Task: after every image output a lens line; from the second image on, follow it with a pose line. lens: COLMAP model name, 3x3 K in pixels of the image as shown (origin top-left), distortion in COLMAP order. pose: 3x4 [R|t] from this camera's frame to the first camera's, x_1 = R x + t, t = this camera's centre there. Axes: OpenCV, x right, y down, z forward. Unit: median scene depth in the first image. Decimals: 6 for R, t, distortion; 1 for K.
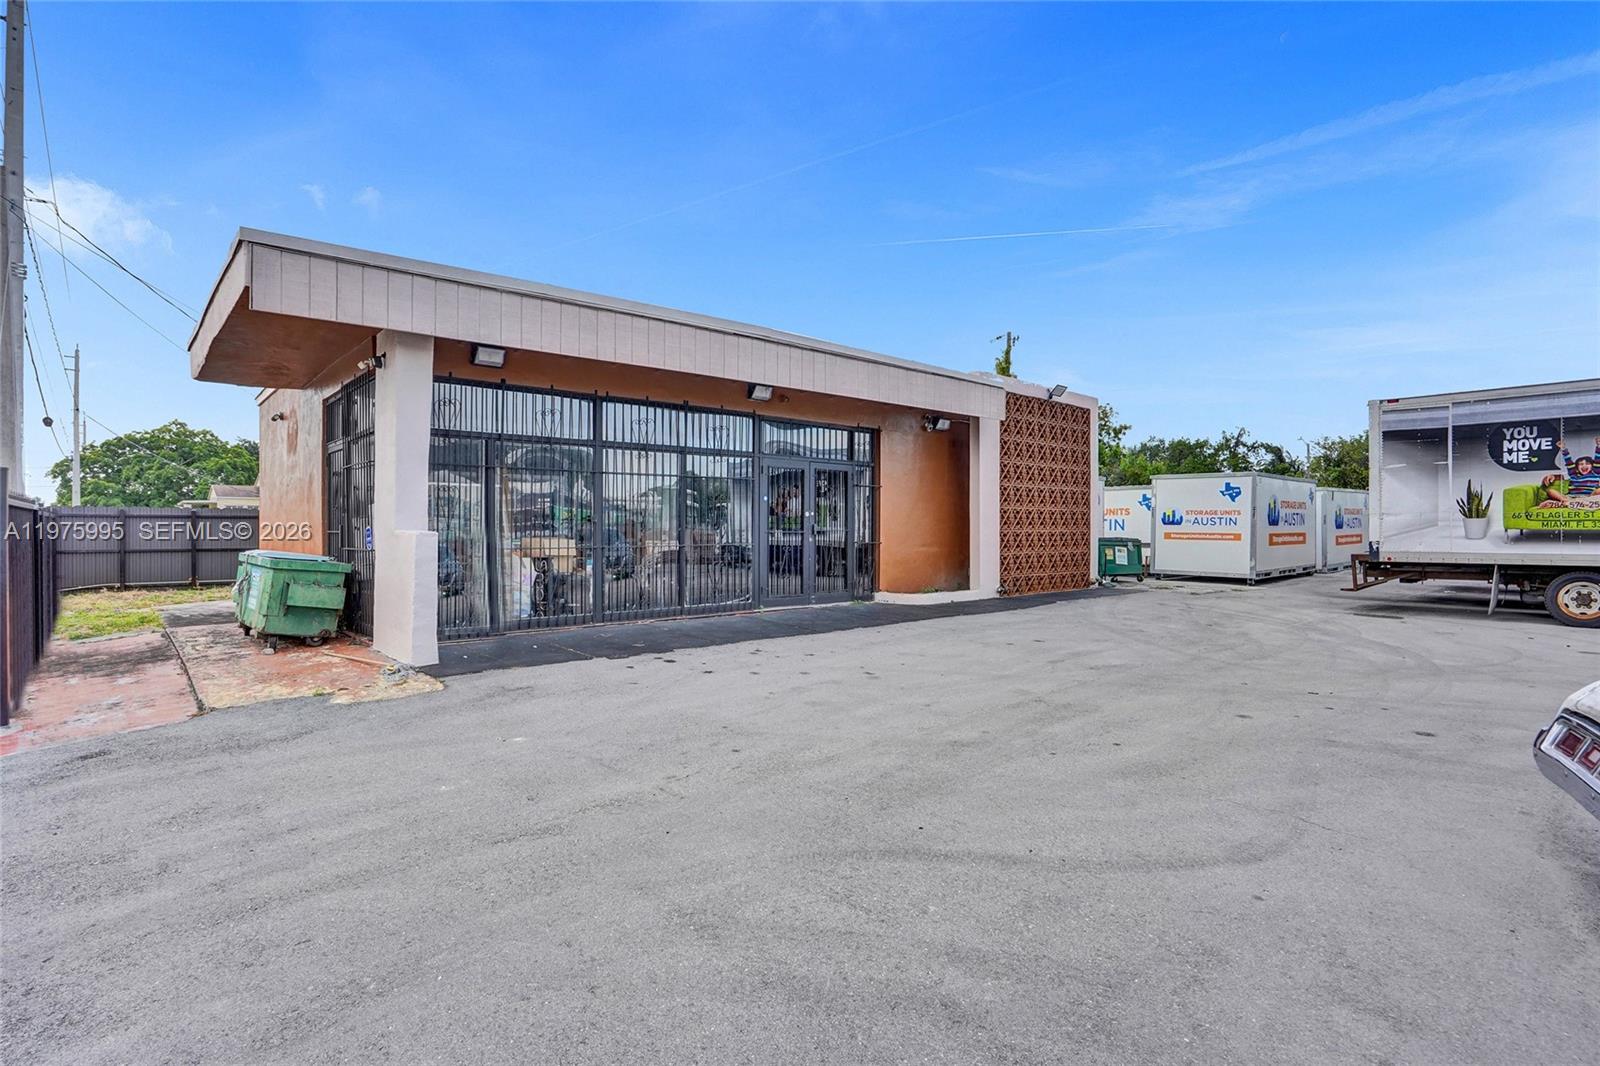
lens RADIAL K [[820.2, 0, 800.0], [0, 820.2, 533.0], [0, 0, 1]] dist [-0.045105, 0.027658]
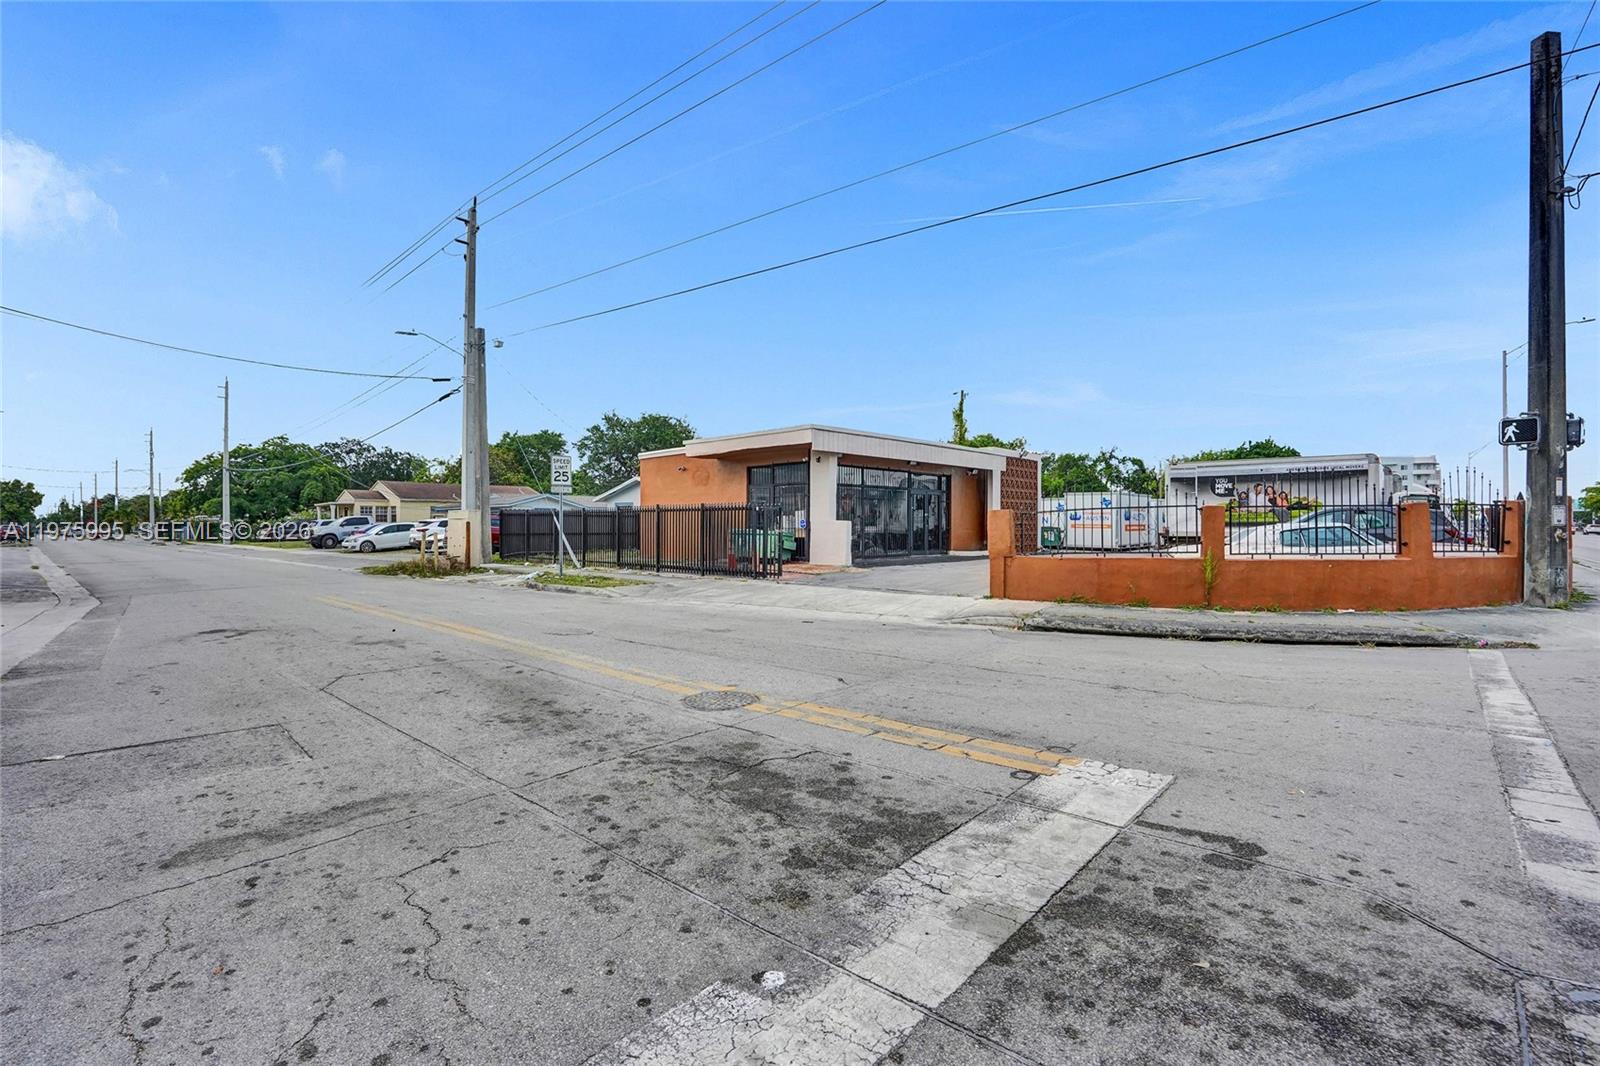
lens RADIAL K [[764.4, 0, 800.0], [0, 764.4, 533.0], [0, 0, 1]] dist [-0.048372, 0.024068]
pose [[0.994487, -0.001997, 0.104839, -0.620718], [0.001567, 0.999990, 0.004180, 0.020003], [-0.104846, -0.003992, 0.994480, -1.165900]]
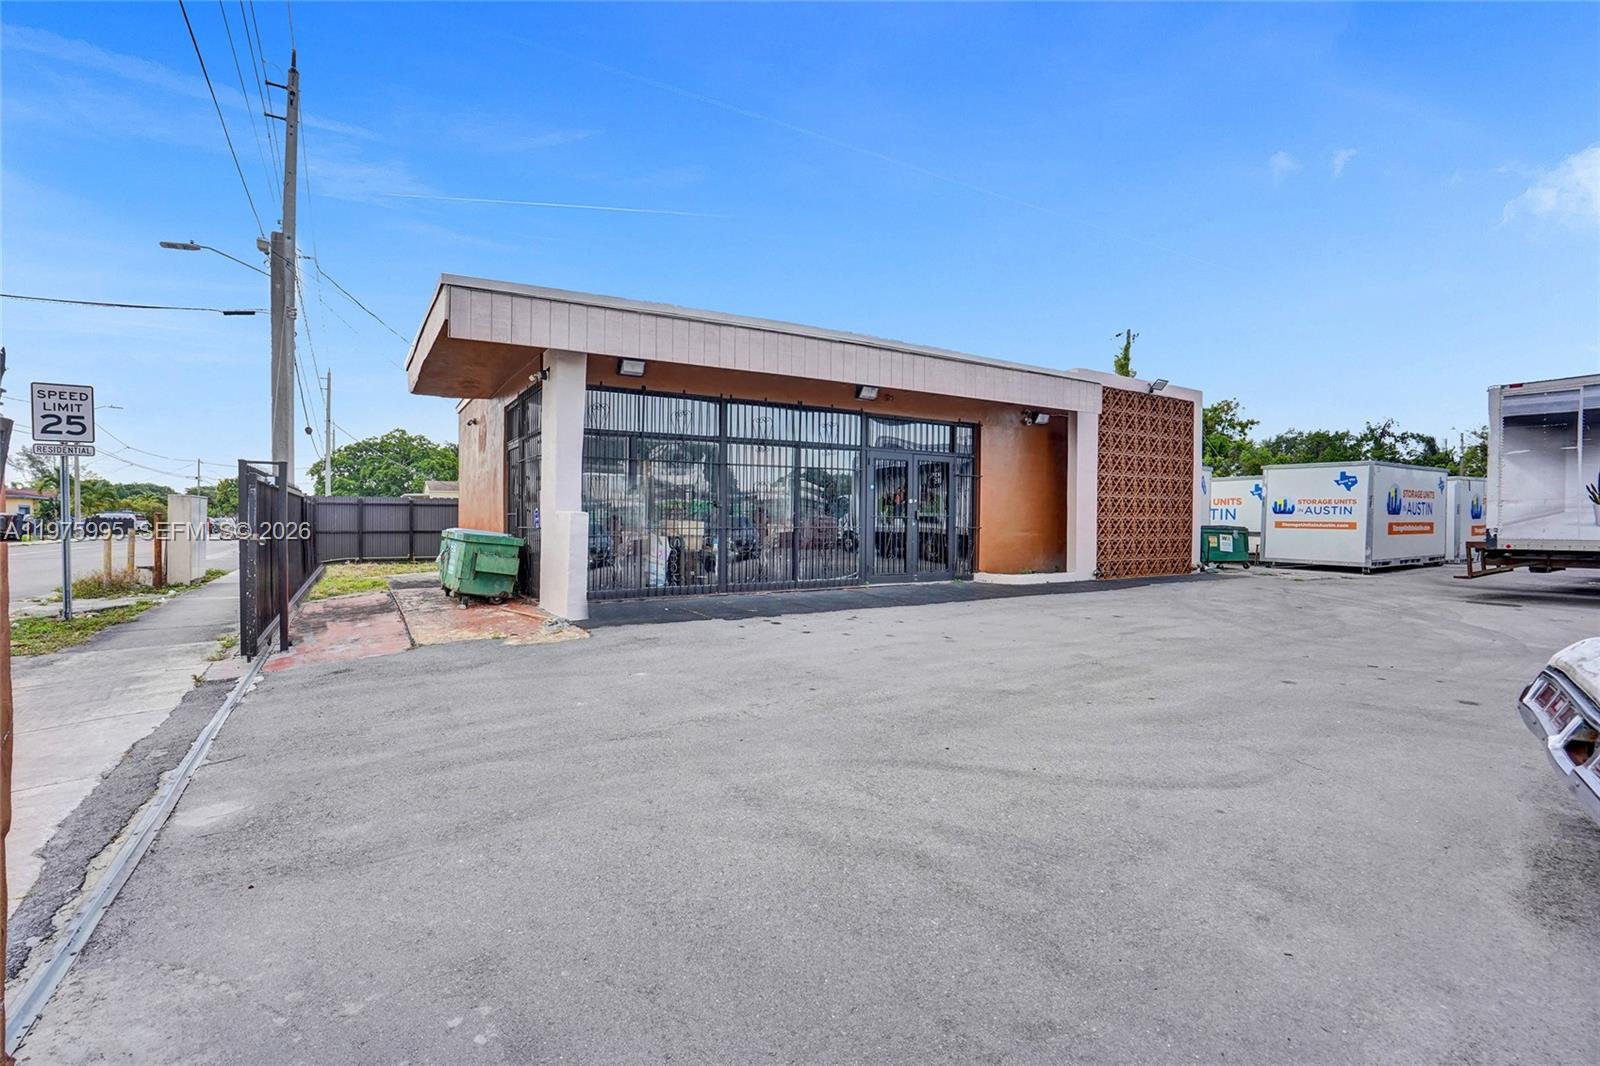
lens RADIAL K [[764.4, 0, 800.0], [0, 764.4, 533.0], [0, 0, 1]] dist [-0.048372, 0.024068]
pose [[0.985233, 0.005293, -0.171140, 0.043687], [-0.003535, 0.999938, 0.010580, 0.010997], [0.171185, -0.009819, 0.985190, -0.050834]]
